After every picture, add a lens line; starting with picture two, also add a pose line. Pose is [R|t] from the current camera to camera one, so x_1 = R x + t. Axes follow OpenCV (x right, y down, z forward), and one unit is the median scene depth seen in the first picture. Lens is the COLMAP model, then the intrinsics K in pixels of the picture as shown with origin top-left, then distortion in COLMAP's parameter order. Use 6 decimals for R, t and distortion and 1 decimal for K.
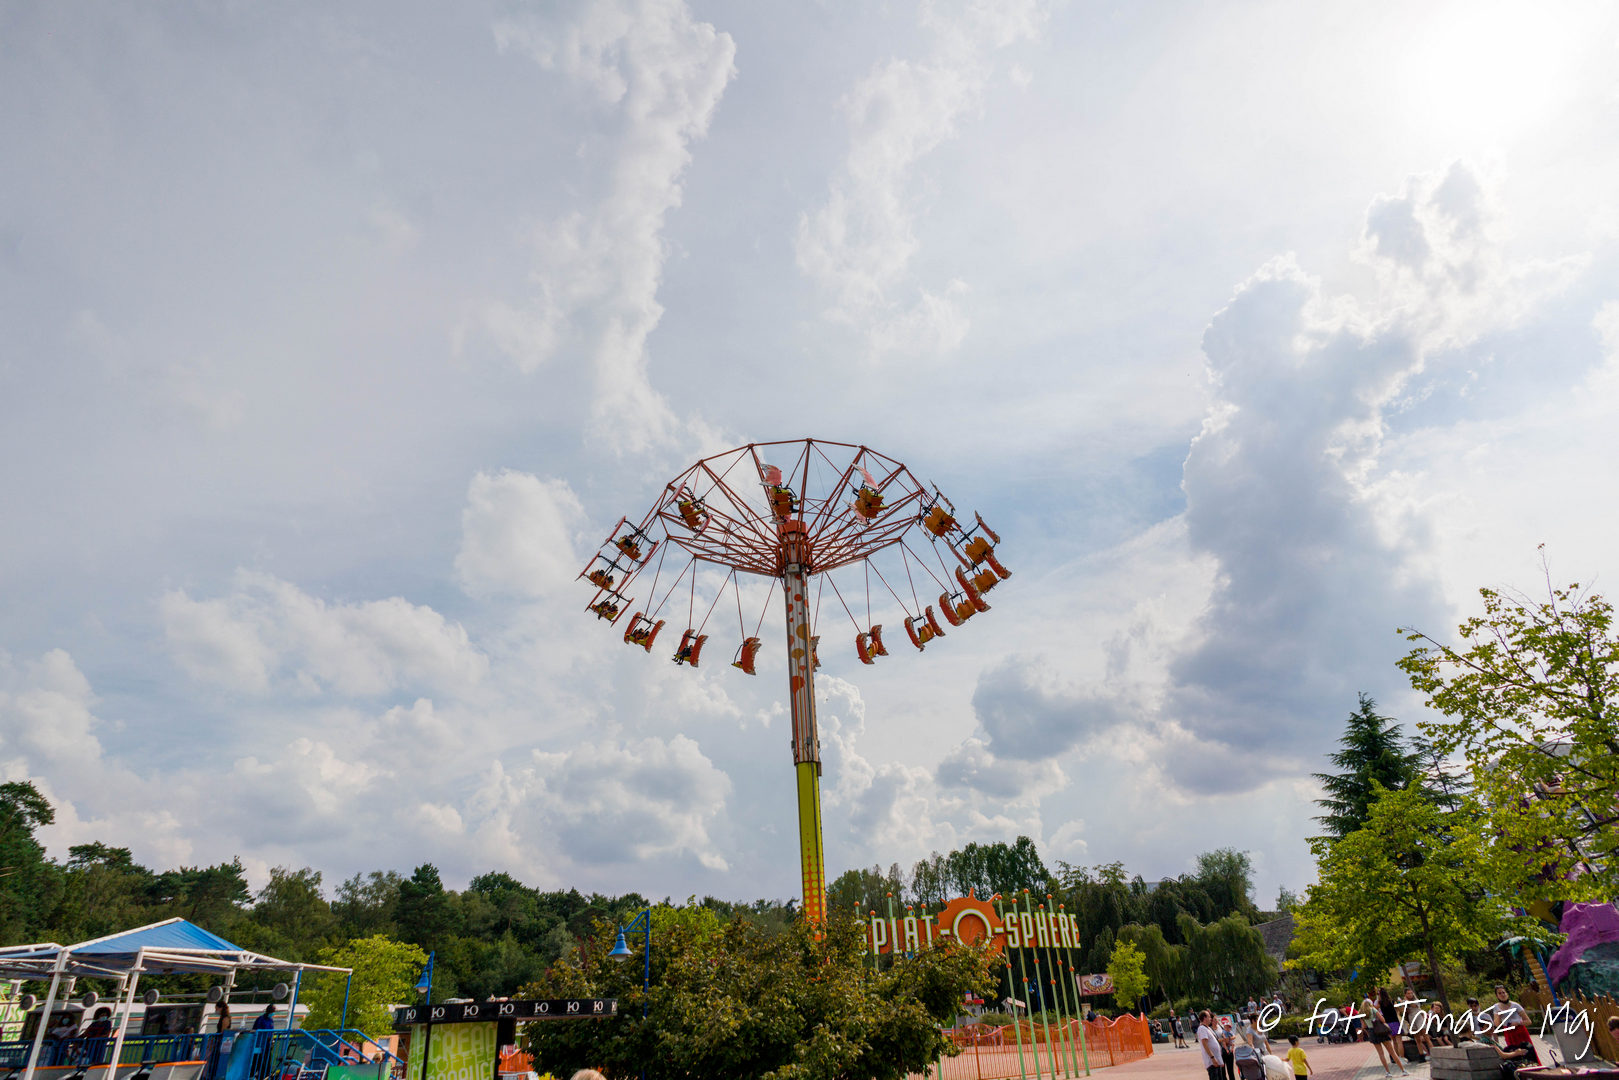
lens RADIAL K [[927.2, 0, 809.5], [0, 927.2, 540.0], [0, 0, 1]] dist [-0.023245, 0.000111]
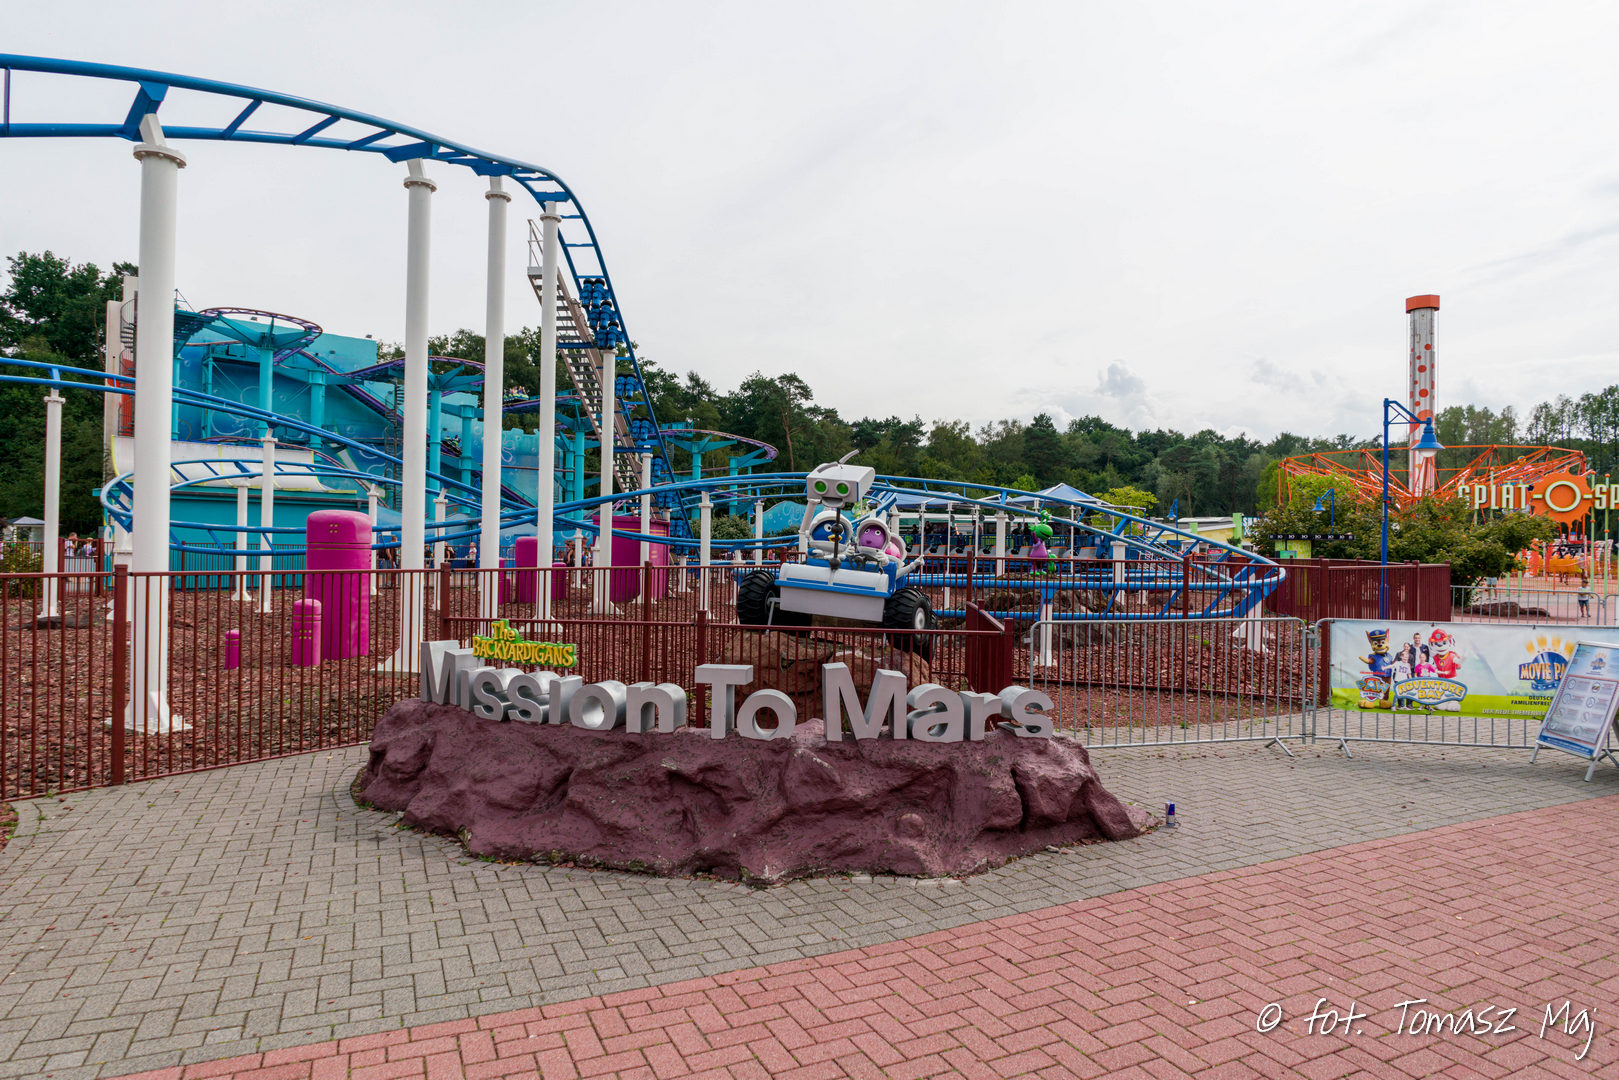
lens RADIAL K [[927.2, 0, 809.5], [0, 927.2, 540.0], [0, 0, 1]] dist [-0.023245, 0.000111]
pose [[0.845730, 0.062513, -0.529937, -0.011794], [0.195858, 0.887433, 0.417255, -0.077388], [0.496368, -0.456678, 0.738285, -0.149013]]
